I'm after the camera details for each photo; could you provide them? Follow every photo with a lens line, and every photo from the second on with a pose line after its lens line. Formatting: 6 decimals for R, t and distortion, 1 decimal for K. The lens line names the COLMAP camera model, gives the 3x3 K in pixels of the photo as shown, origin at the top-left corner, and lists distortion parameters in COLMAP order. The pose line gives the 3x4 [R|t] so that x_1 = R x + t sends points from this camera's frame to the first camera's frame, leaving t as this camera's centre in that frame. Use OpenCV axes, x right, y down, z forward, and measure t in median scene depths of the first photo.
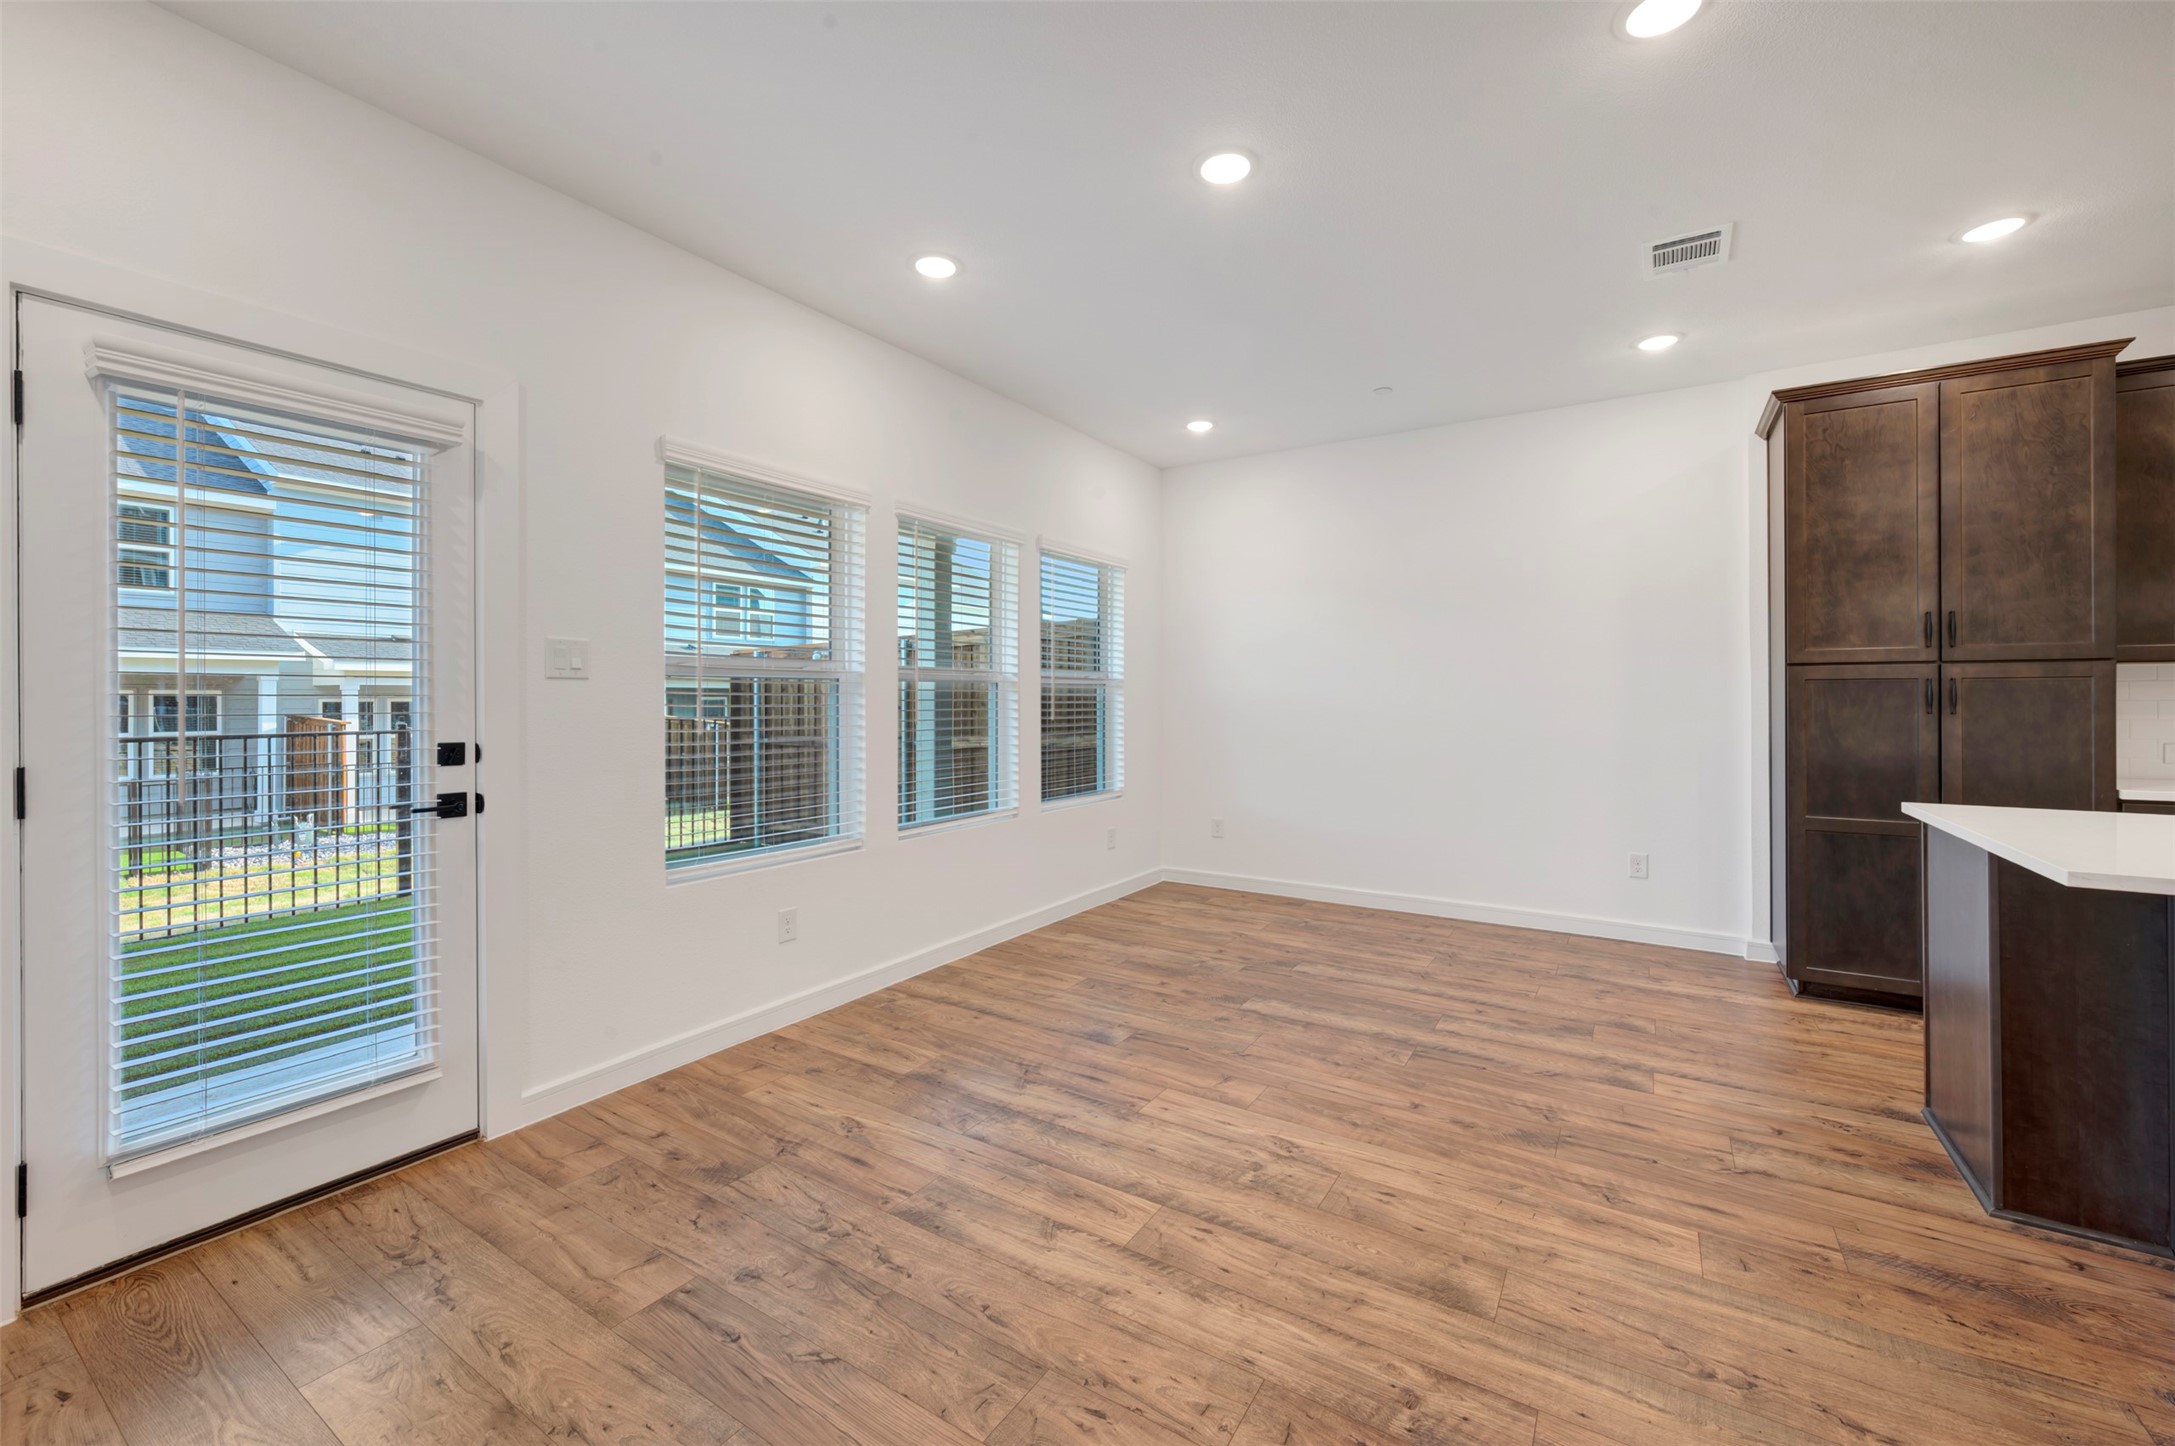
lens RADIAL K [[870.8, 0, 1090.4], [0, 870.8, 701.3], [0, 0, 1]] dist [0.000615, -0.000125]
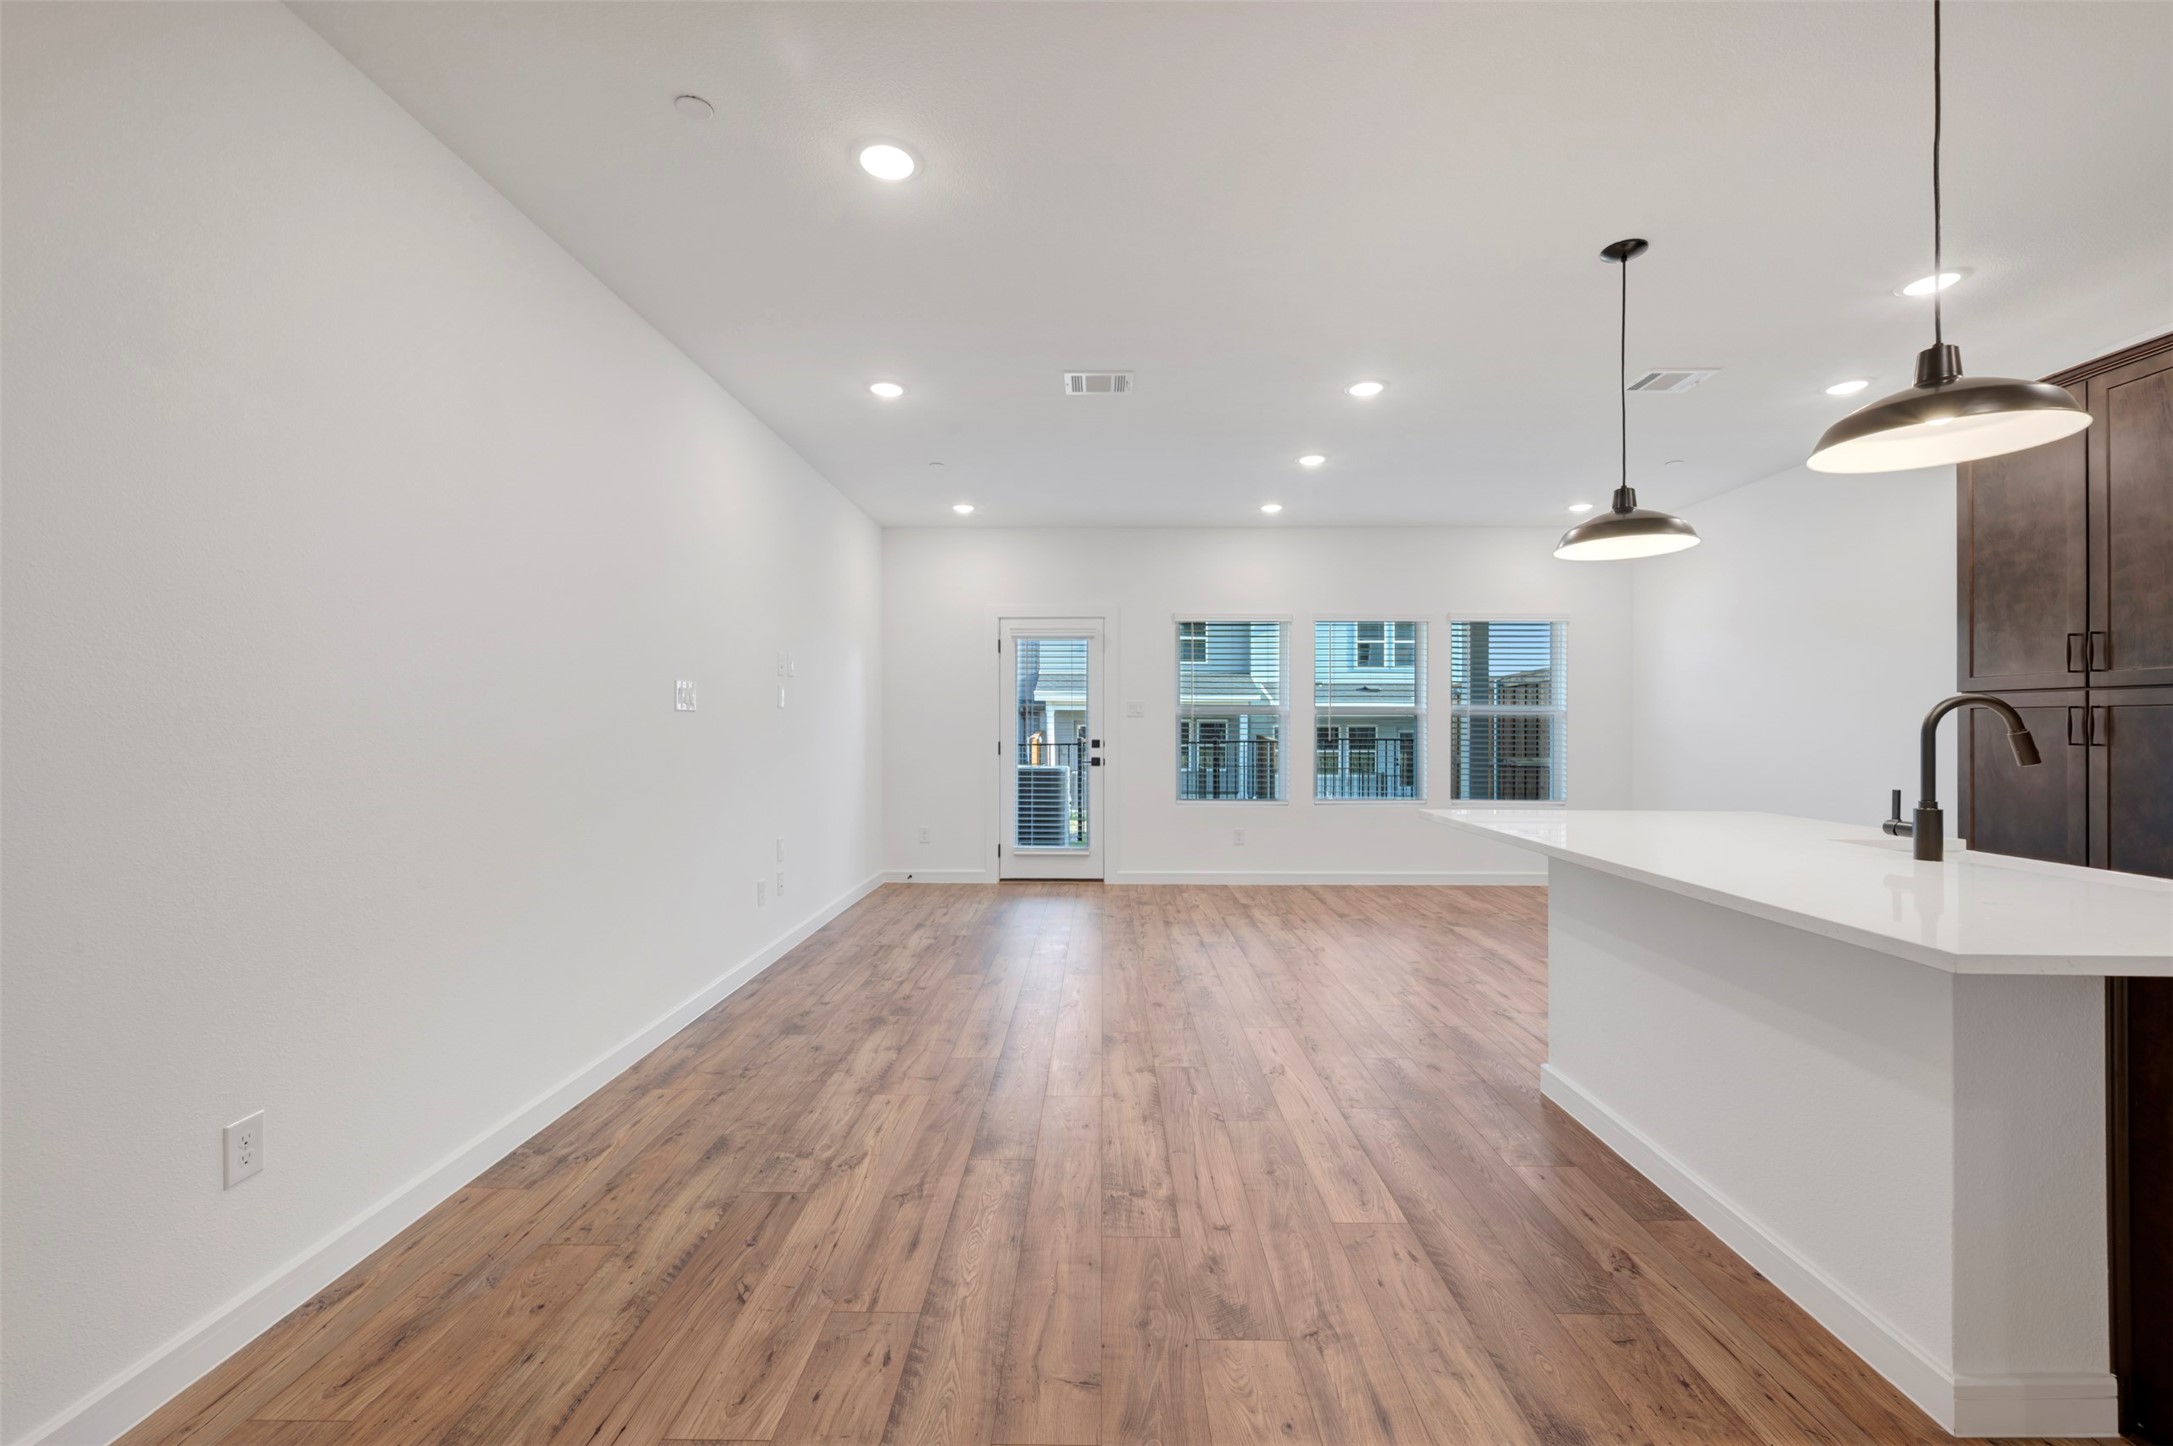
lens RADIAL K [[859.3, 0, 1090.7], [0, 859.3, 719.1], [0, 0, 1]] dist [-0.001043, -0.000085]
pose [[0.525772, -0.002895, -0.850620, 1.213672], [-0.006768, 0.999948, -0.007587, 0.000948], [0.850598, 0.009746, 0.525726, -0.362438]]
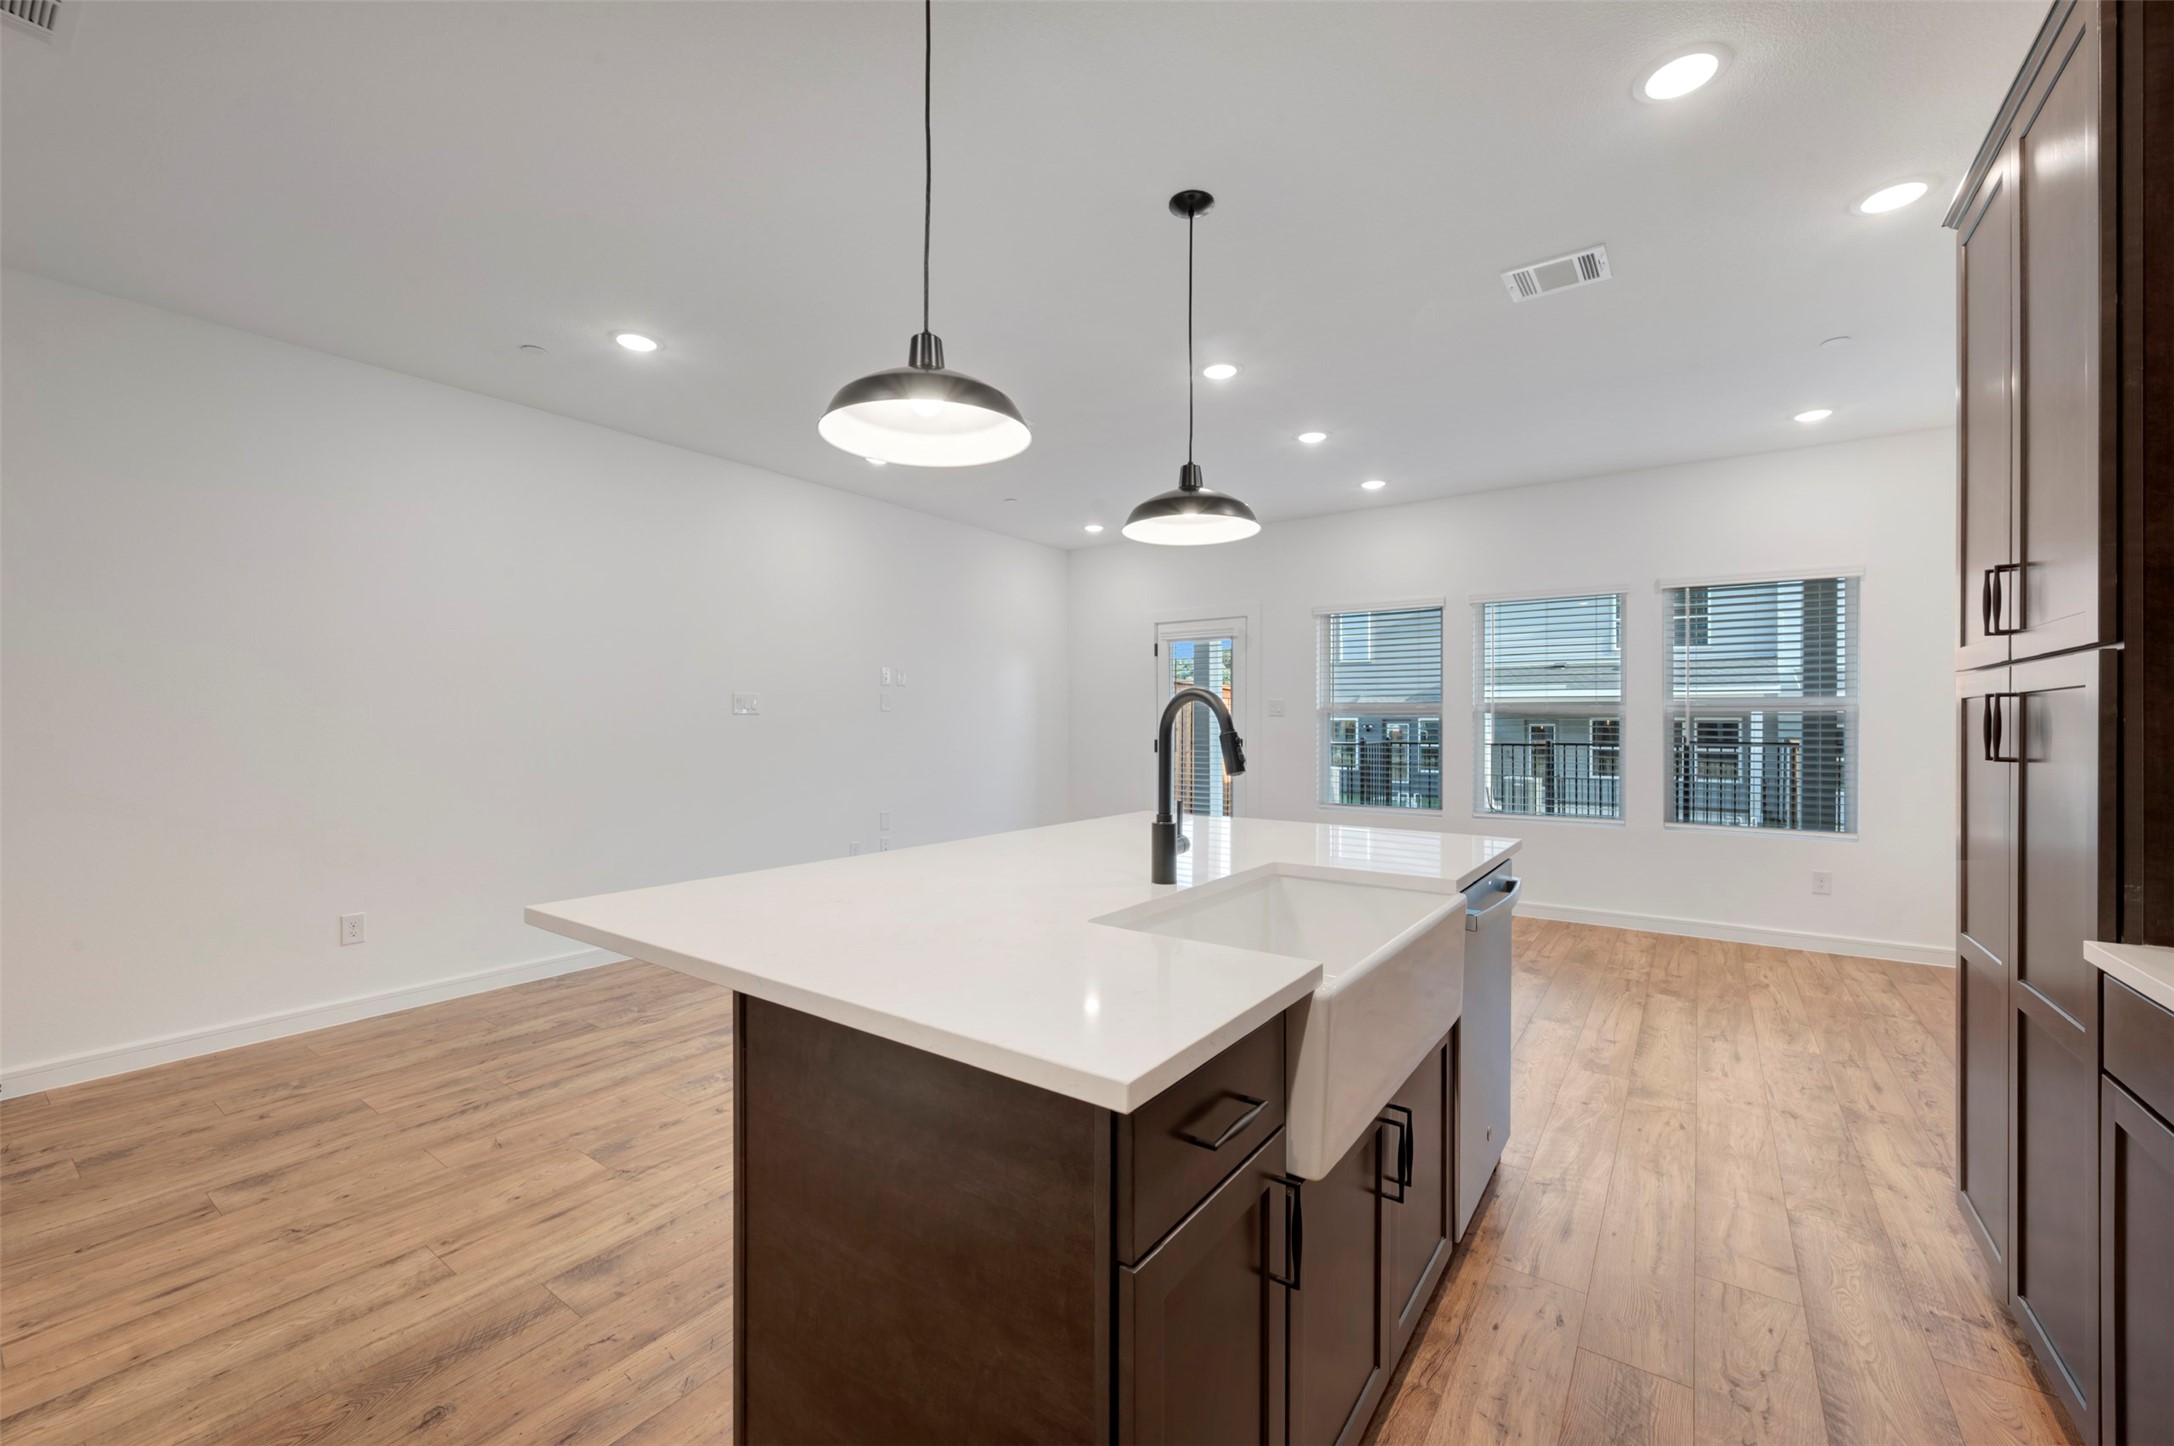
lens RADIAL K [[859.7, 0, 1091.2], [0, 859.7, 719.1], [0, 0, 1]] dist [-0.001043, -0.000085]
pose [[-0.045577, -0.002302, -0.998958, 1.545145], [-0.007113, 0.999973, -0.001980, -0.006278], [0.998936, 0.007016, -0.045592, 0.476066]]
